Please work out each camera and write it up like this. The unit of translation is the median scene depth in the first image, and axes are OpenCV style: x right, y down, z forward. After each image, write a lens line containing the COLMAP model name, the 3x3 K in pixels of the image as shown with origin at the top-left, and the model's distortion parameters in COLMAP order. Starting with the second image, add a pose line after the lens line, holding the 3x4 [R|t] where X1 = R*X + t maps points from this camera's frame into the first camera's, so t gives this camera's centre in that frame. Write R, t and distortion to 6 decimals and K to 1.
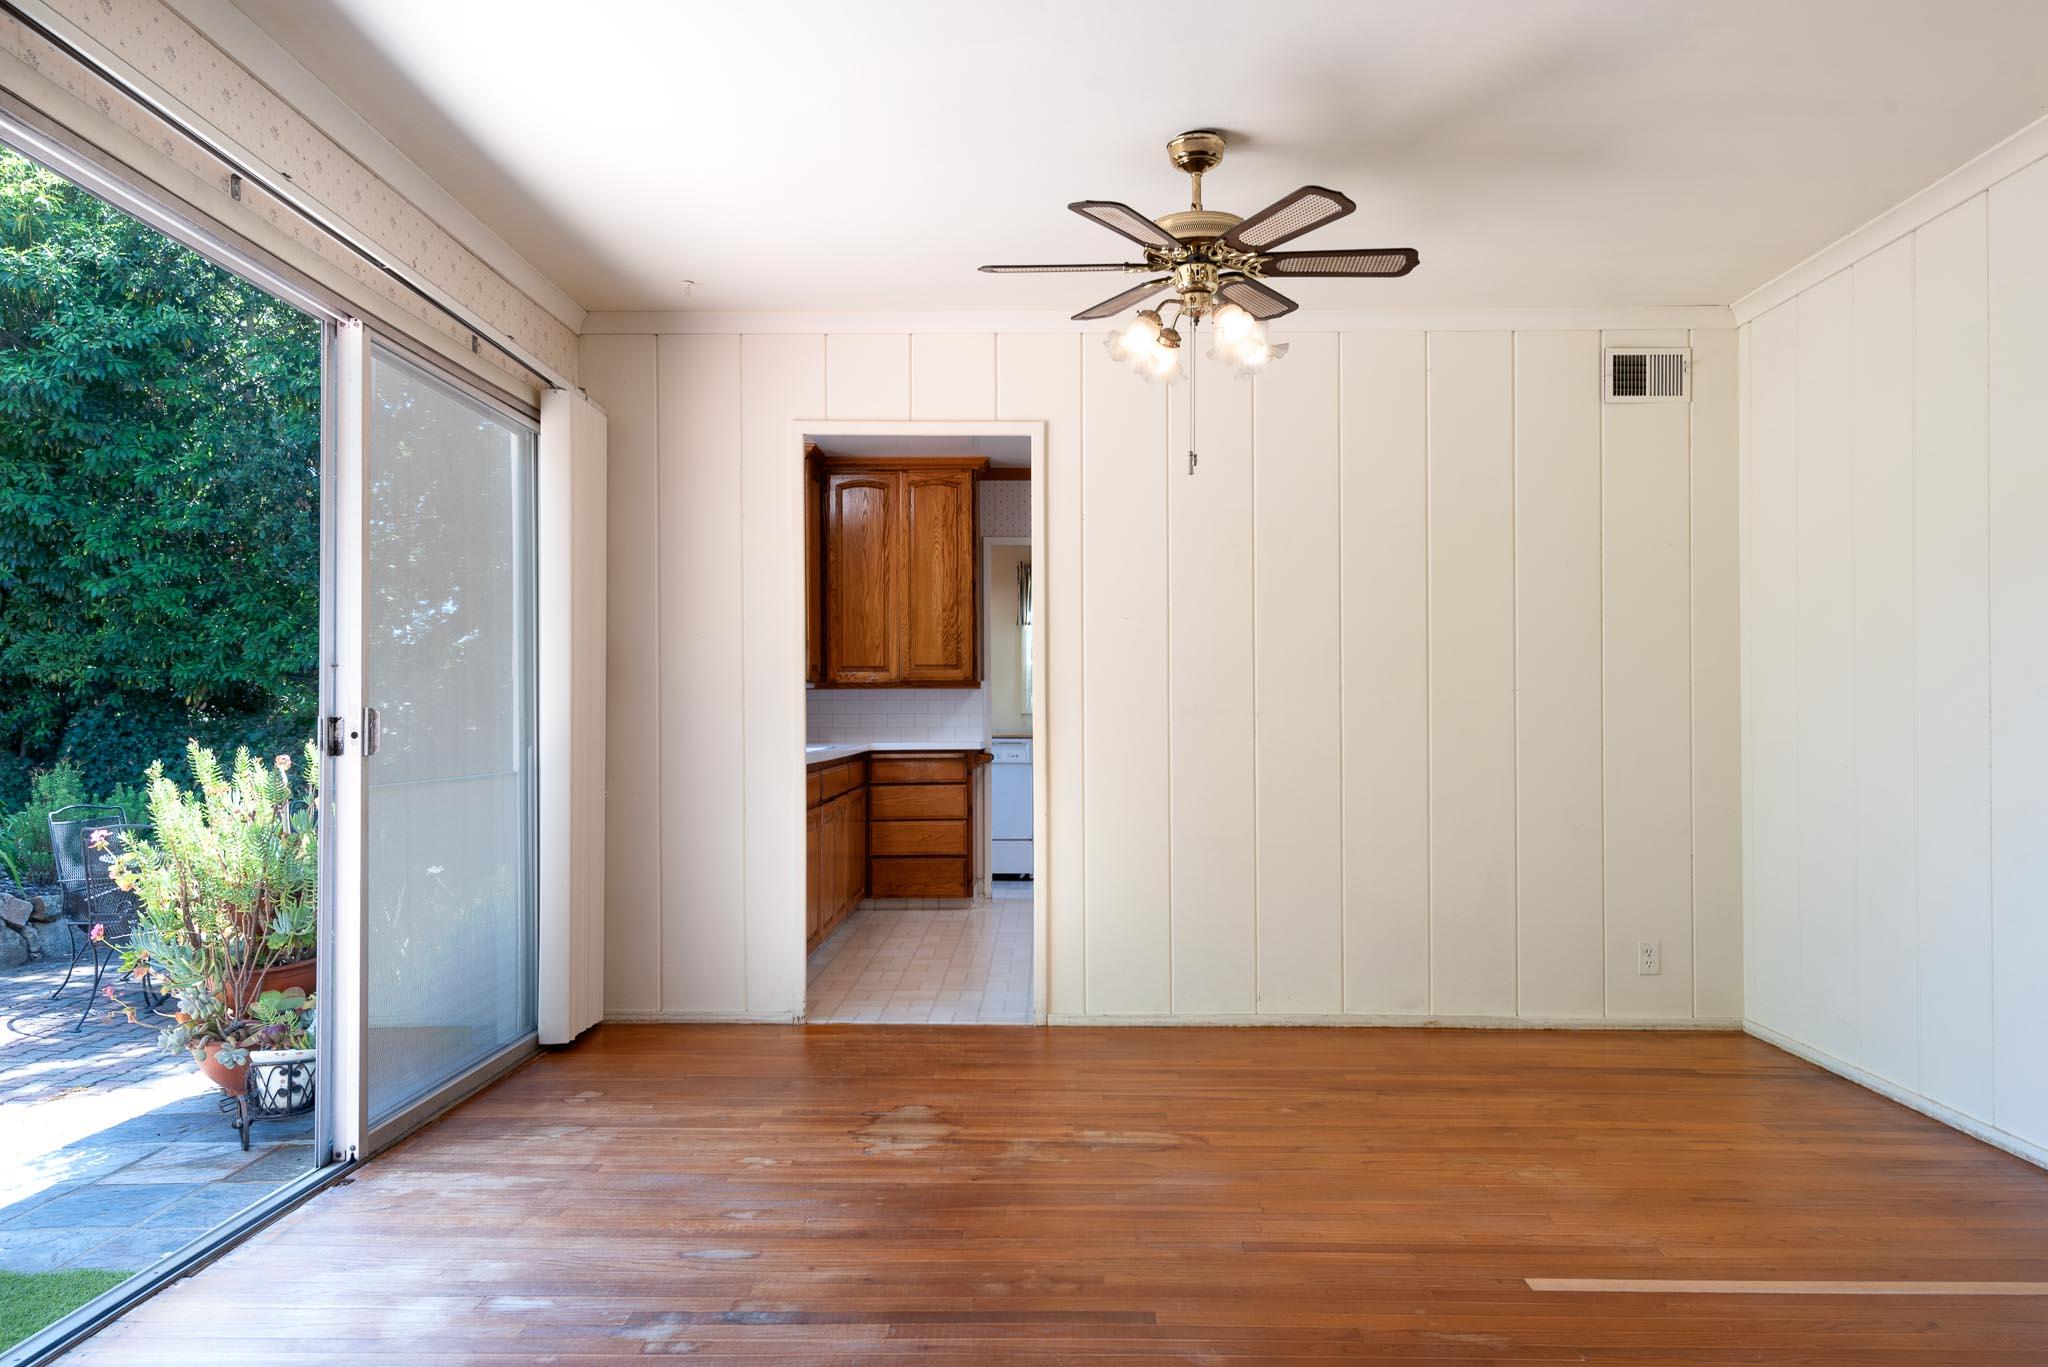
lens RADIAL K [[1359.6, 0, 1029.8], [0, 1359.6, 695.3], [0, 0, 1]] dist [0.009416, 0.000515]
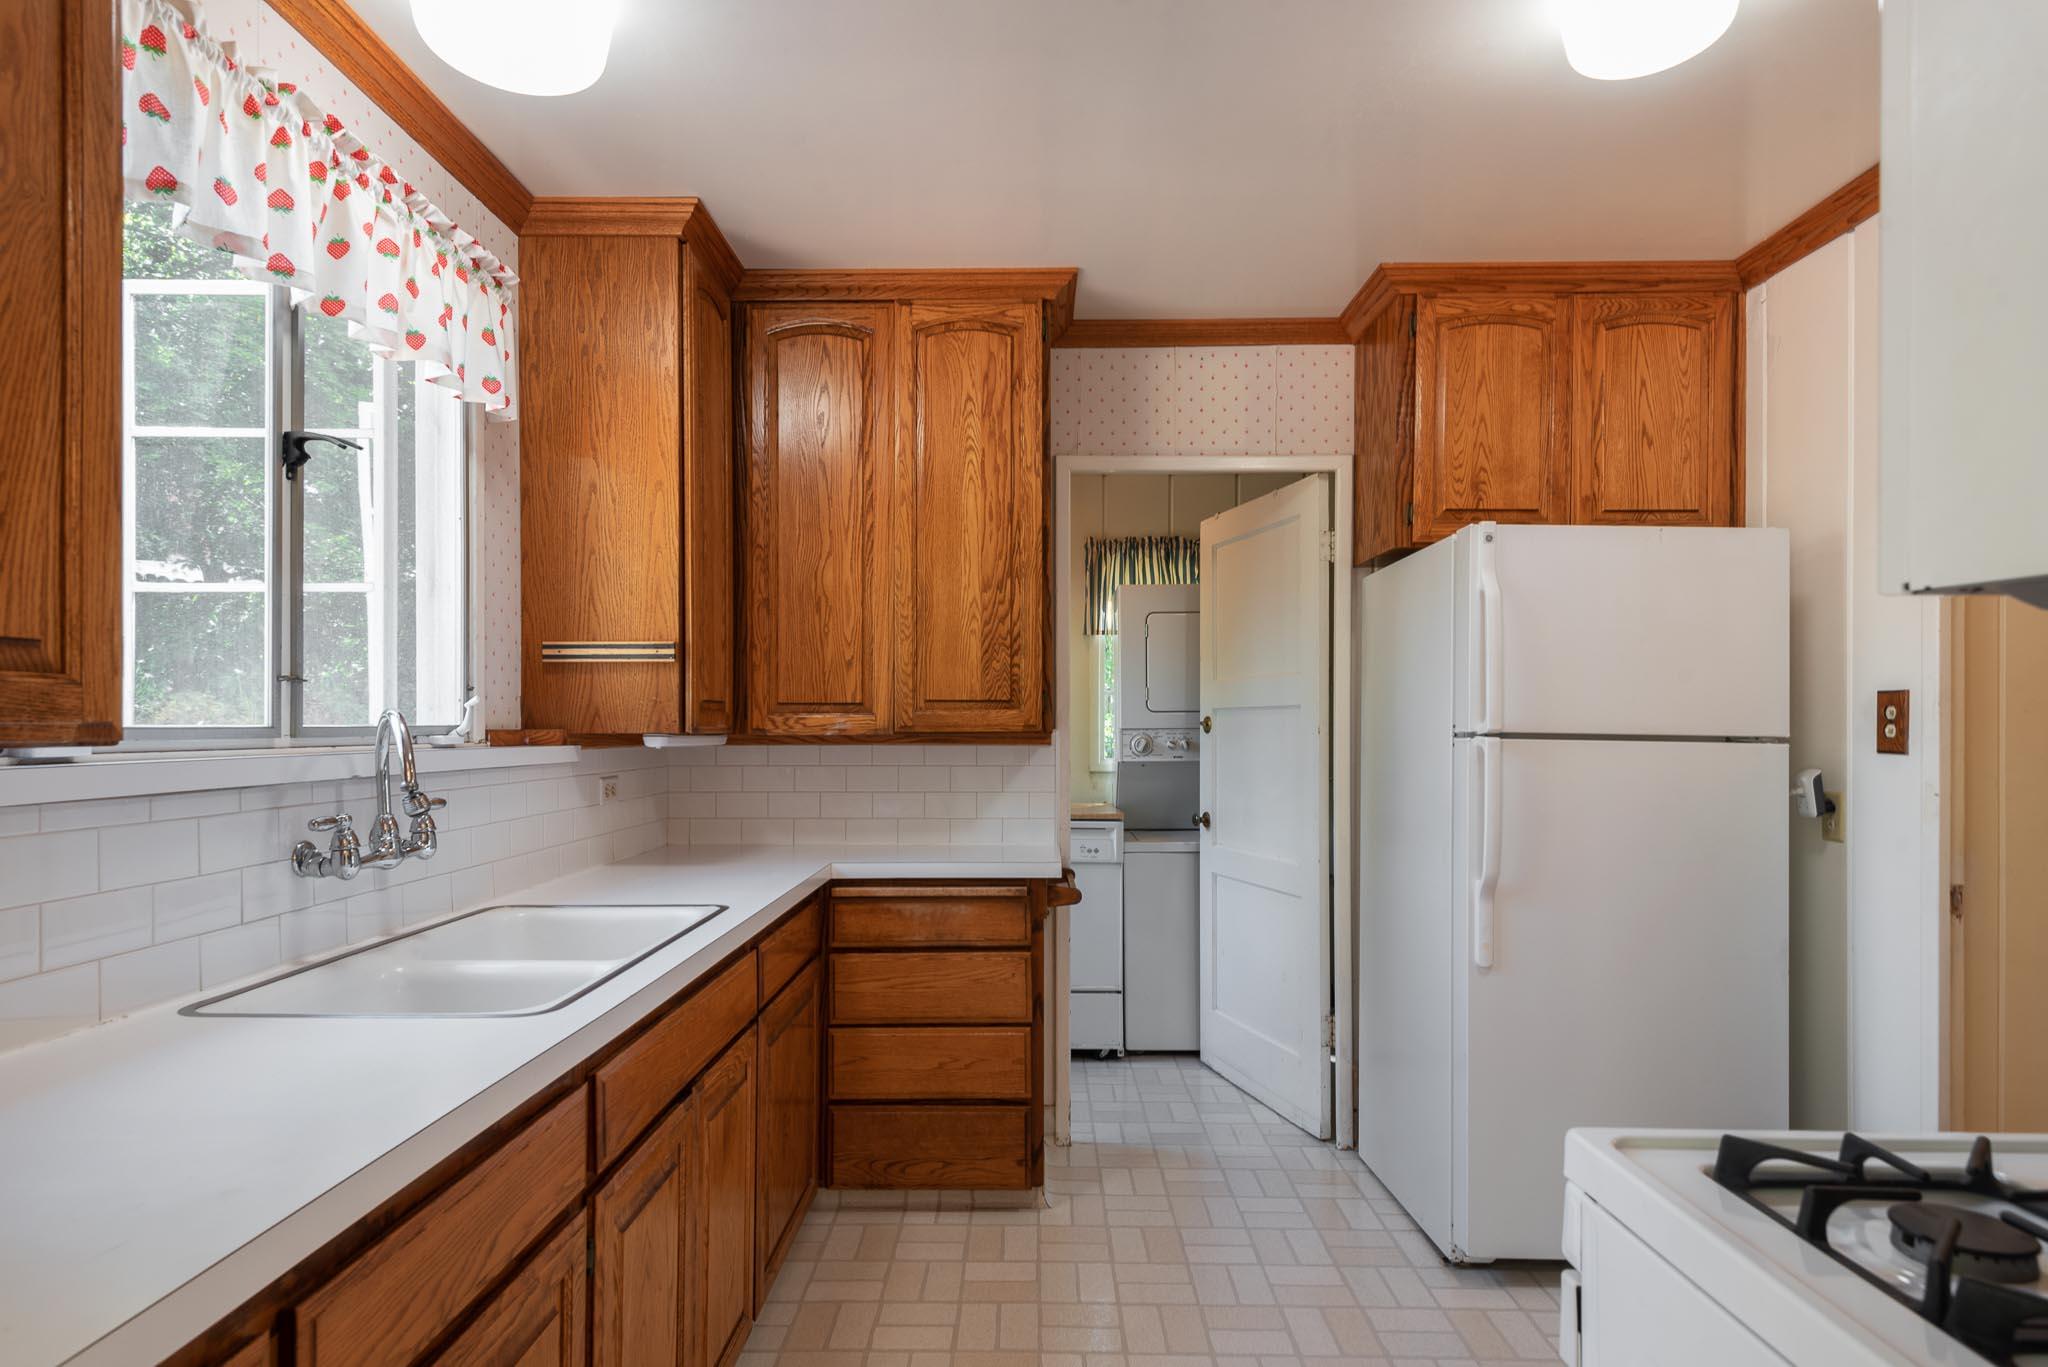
lens RADIAL K [[1092.0, 0, 1021.5], [0, 1092.0, 721.7], [0, 0, 1]] dist [0.006539, 0.000218]
pose [[0.999909, 0.004388, -0.012773, -0.044732], [-0.004267, 0.999946, 0.009474, -0.018376], [0.012814, -0.009418, 0.999874, 0.607774]]
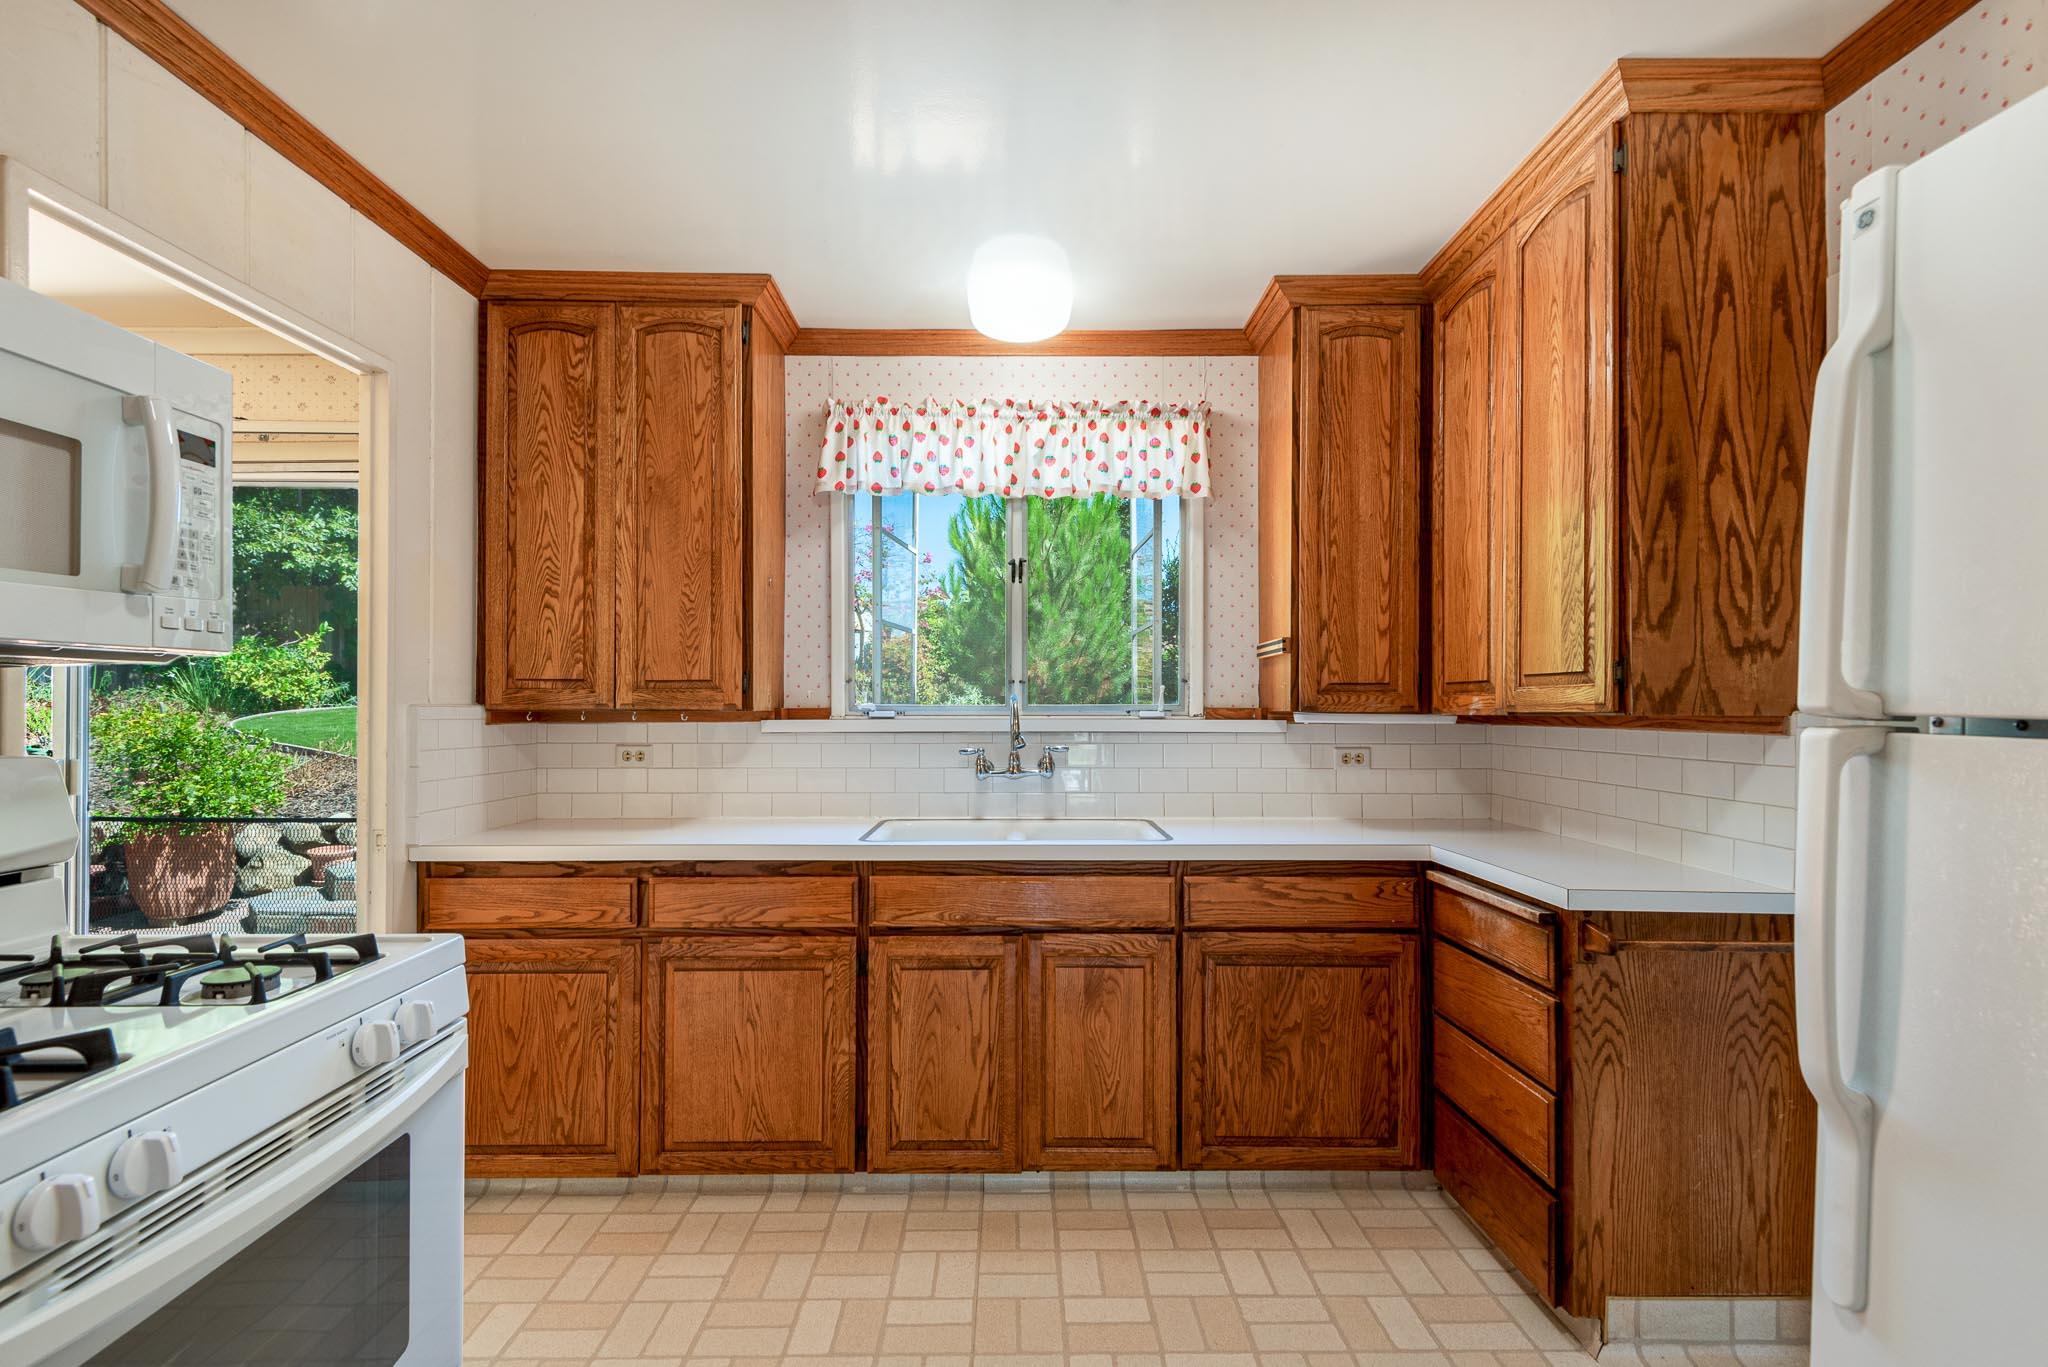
lens RADIAL K [[940.6, 0, 1029.2], [0, 940.6, 700.8], [0, 0, 1]] dist [-0.017512, -0.000156]
pose [[-0.005418, 0.001910, -0.999983, 0.201621], [0.012059, 0.999926, 0.001844, -0.016697], [0.999913, -0.012048, -0.005441, 0.847579]]
